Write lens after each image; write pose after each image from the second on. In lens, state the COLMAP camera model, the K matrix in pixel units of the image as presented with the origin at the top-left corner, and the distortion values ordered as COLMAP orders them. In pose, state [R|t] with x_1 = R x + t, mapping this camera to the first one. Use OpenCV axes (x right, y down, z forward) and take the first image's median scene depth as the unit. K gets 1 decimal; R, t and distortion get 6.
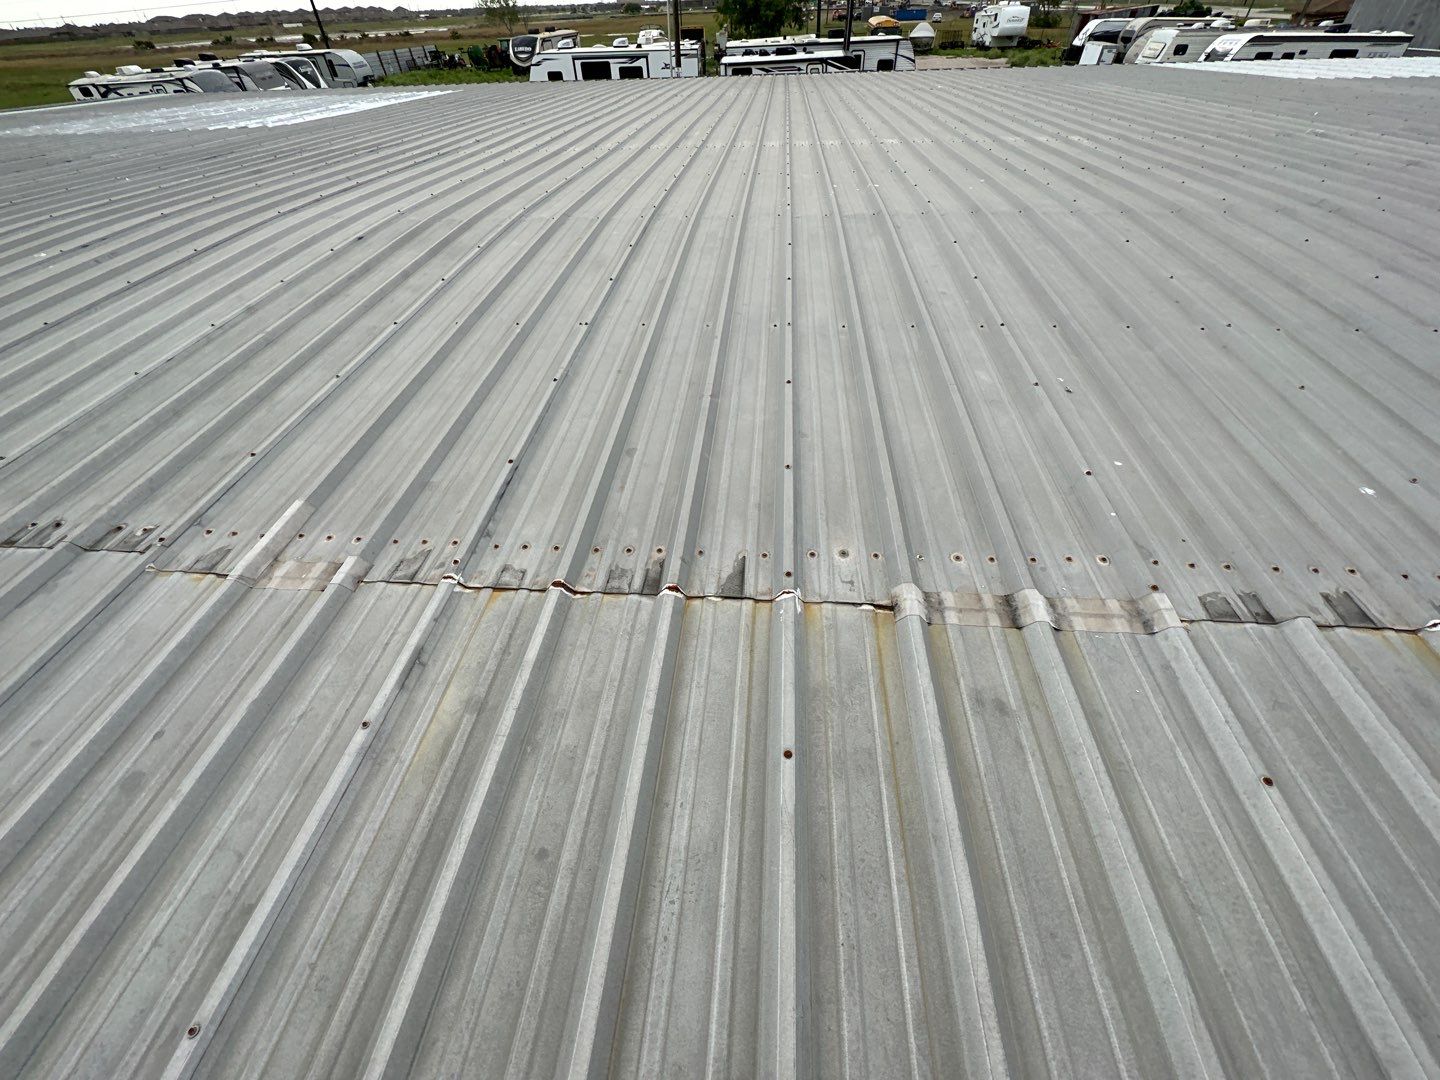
lens RADIAL K [[983.7, 0, 720.0], [0, 983.7, 540.0], [0, 0, 1]] dist [0.039478, -0.023782]
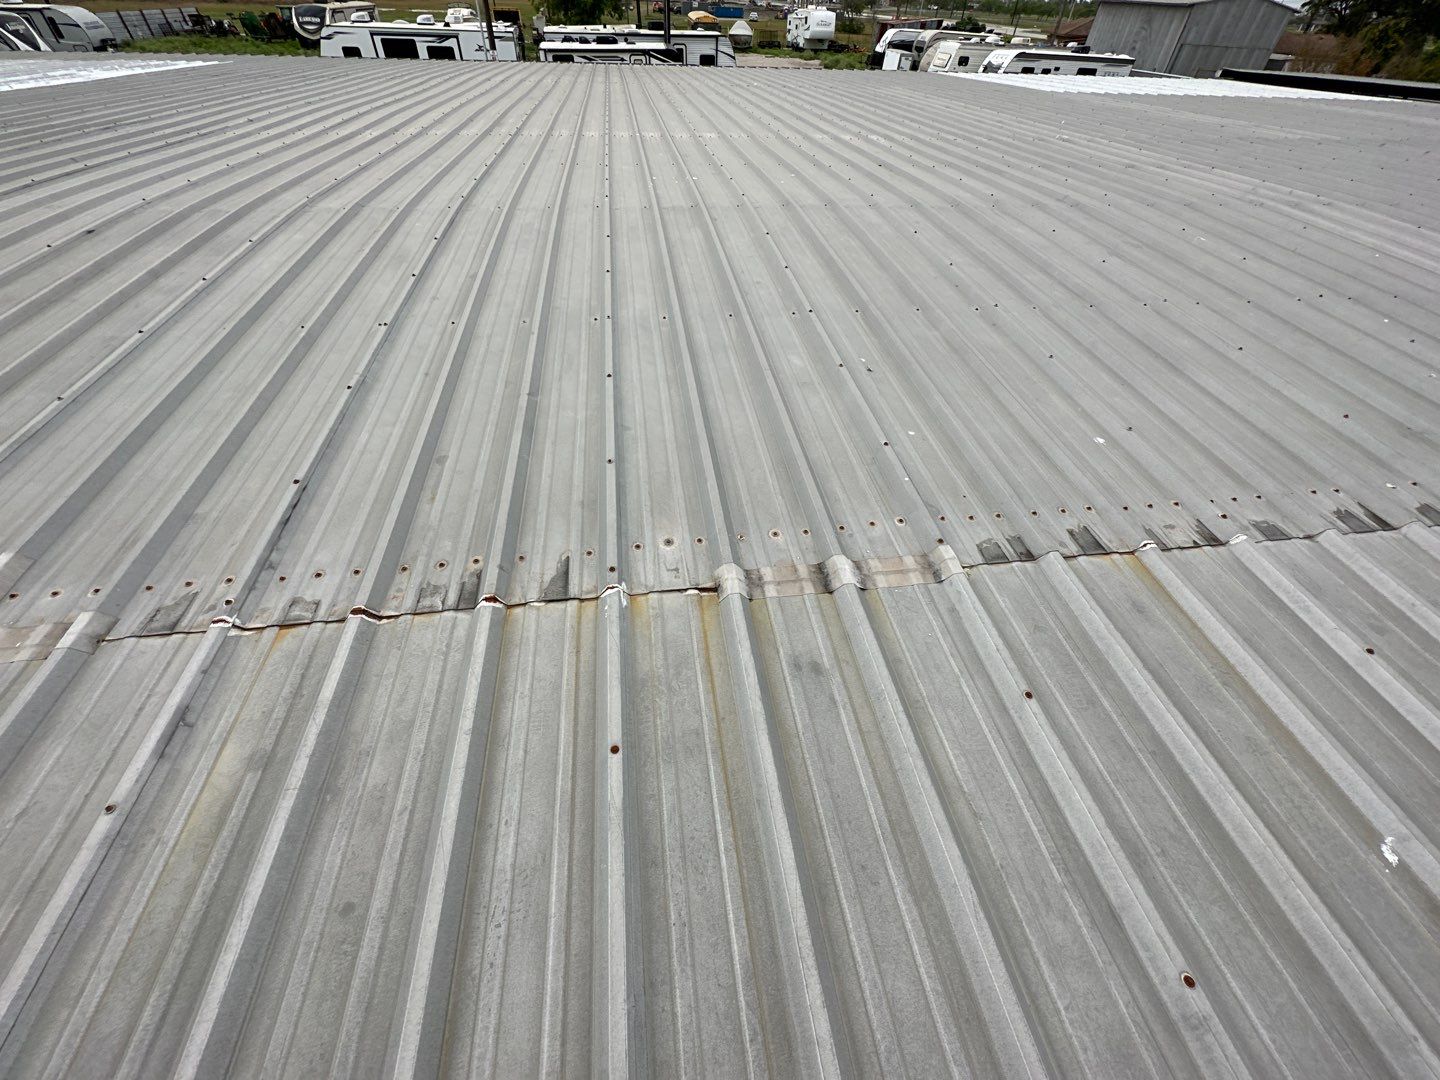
lens RADIAL K [[983.7, 0, 720.0], [0, 983.7, 540.0], [0, 0, 1]] dist [0.039478, -0.023782]
pose [[0.935798, -0.112287, 0.334176, -0.165934], [0.107933, 0.993655, 0.031634, -0.014974], [-0.335608, 0.006466, 0.941980, 0.029932]]
